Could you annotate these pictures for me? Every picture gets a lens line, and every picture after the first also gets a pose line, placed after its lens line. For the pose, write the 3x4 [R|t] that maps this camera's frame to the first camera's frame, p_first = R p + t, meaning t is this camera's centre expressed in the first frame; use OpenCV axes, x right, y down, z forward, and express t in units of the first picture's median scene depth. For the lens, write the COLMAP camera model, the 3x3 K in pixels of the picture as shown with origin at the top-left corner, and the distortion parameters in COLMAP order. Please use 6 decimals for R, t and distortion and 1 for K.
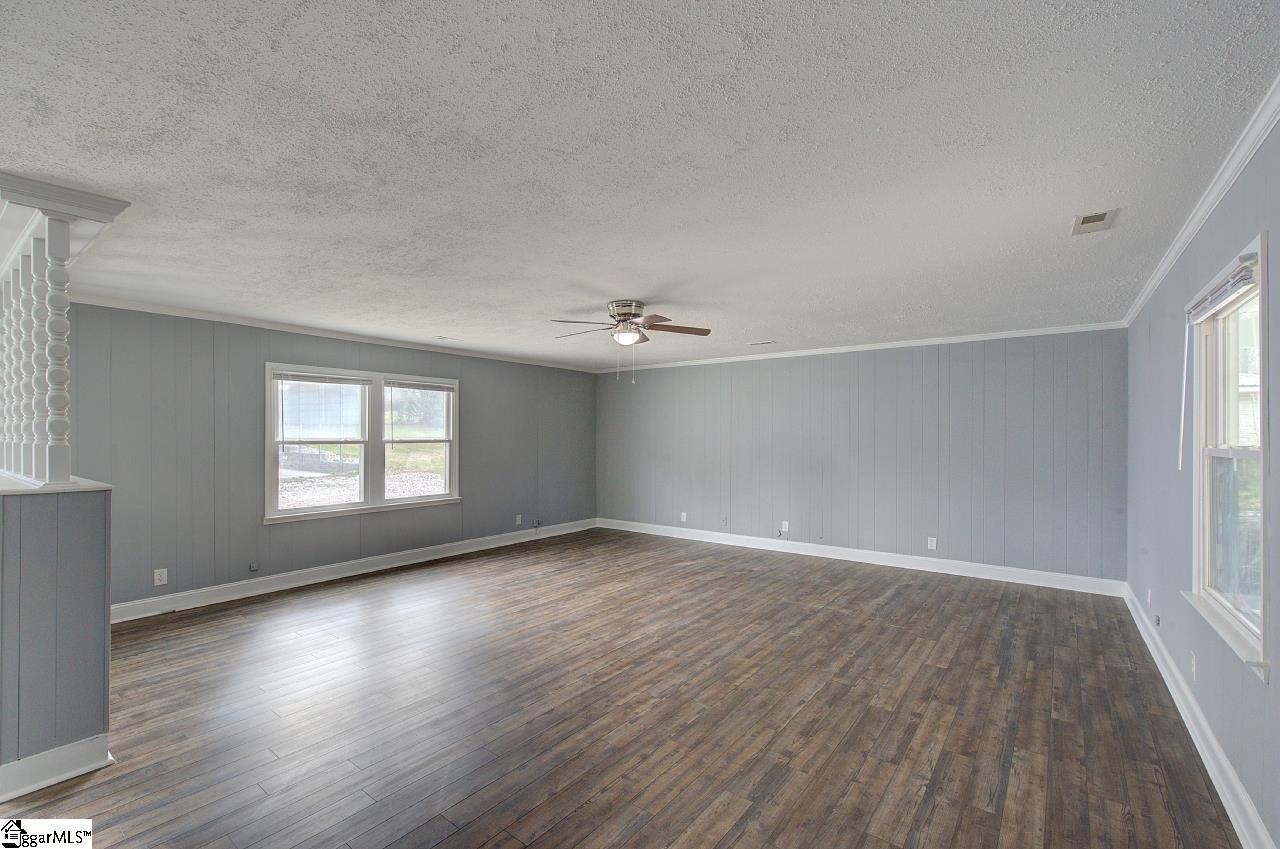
lens RADIAL K [[545.5, 0, 646.3], [0, 545.5, 437.5], [0, 0, 1]] dist [-0.001080, 0.000729]
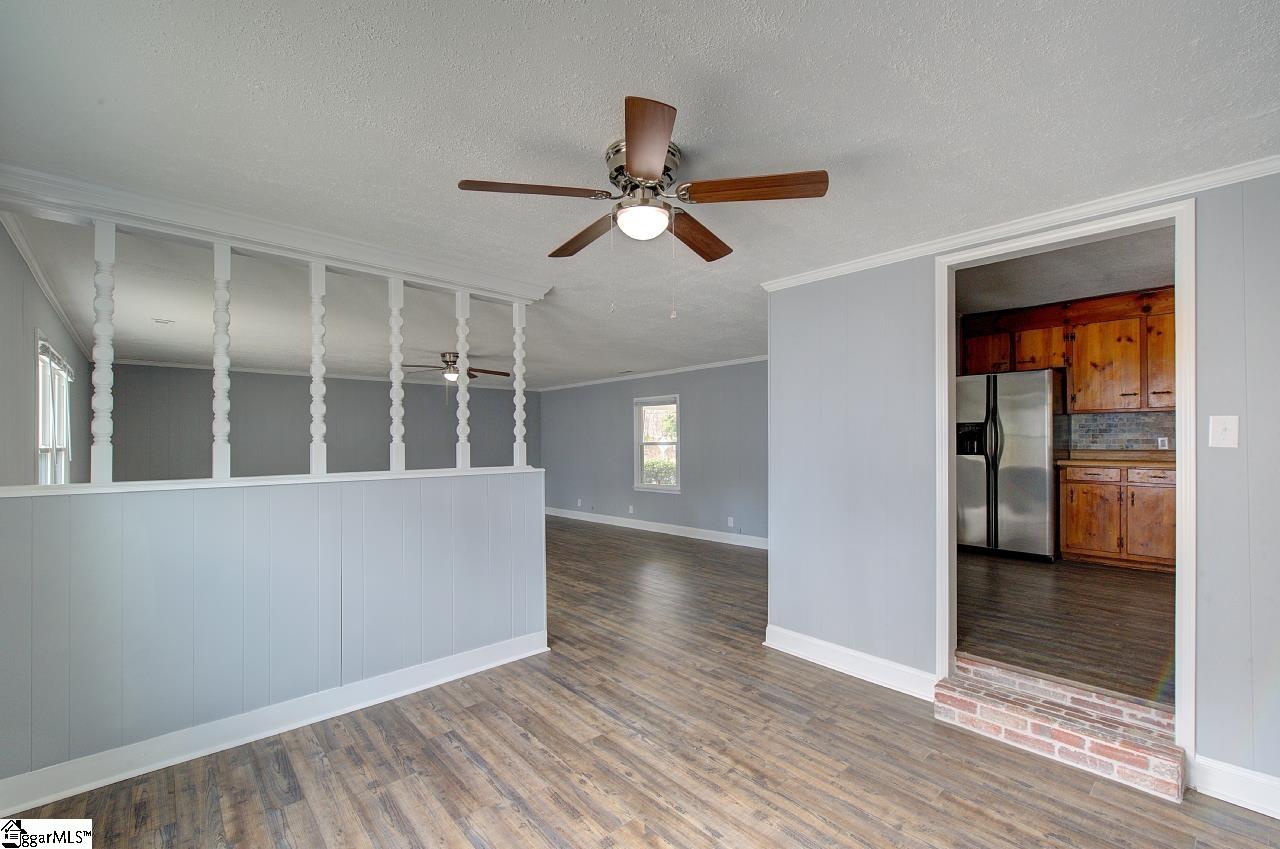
lens RADIAL K [[545.8, 0, 643.1], [0, 545.8, 440.7], [0, 0, 1]] dist [-0.000511, -0.000103]
pose [[0.196062, -0.001803, 0.980590, -1.336404], [0.010434, 0.999946, -0.000248, 0.003396], [-0.980536, 0.010280, 0.196070, 0.165775]]
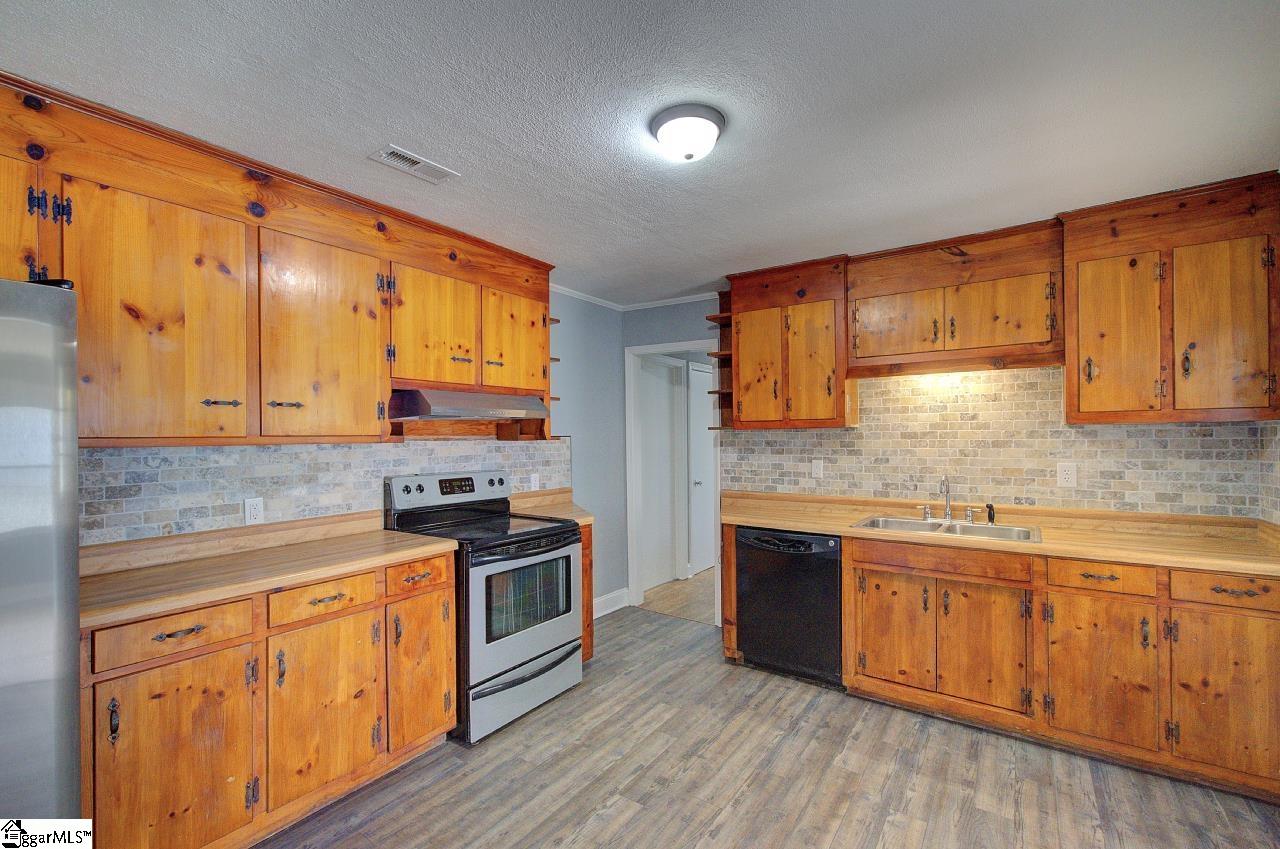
lens RADIAL K [[556.2, 0, 642.4], [0, 556.2, 439.2], [0, 0, 1]] dist [0.002391, 0.000263]
pose [[-0.999368, 0.011753, -0.033555, -0.404773], [0.011419, 0.999883, 0.010138, -0.050086], [0.033670, 0.009748, -0.999385, -0.108265]]
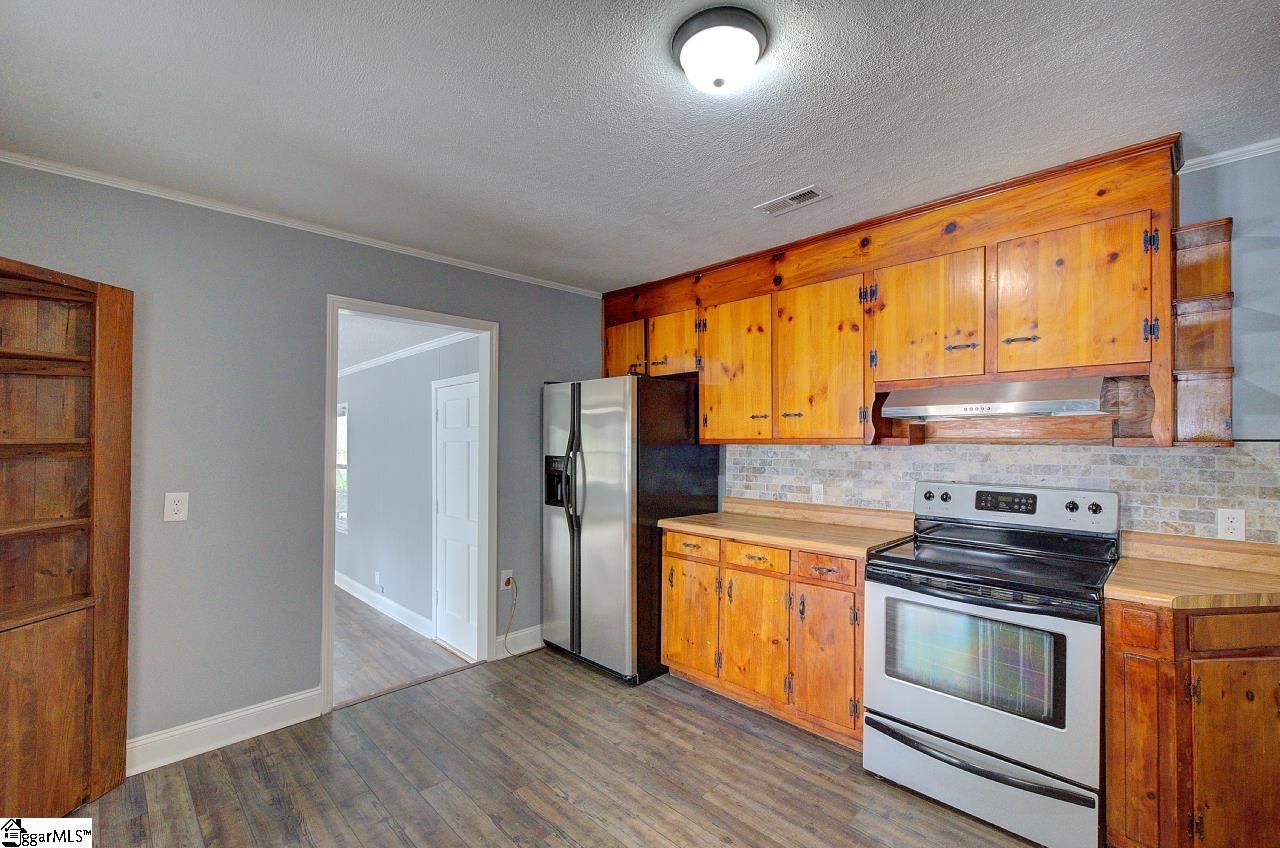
lens RADIAL K [[556.2, 0, 642.4], [0, 556.2, 438.7], [0, 0, 1]] dist [0.002391, 0.000263]
pose [[0.161051, 0.006306, 0.986926, -0.789443], [0.001876, 0.999976, -0.006695, -0.046848], [-0.986944, 0.002930, 0.161036, -0.538846]]
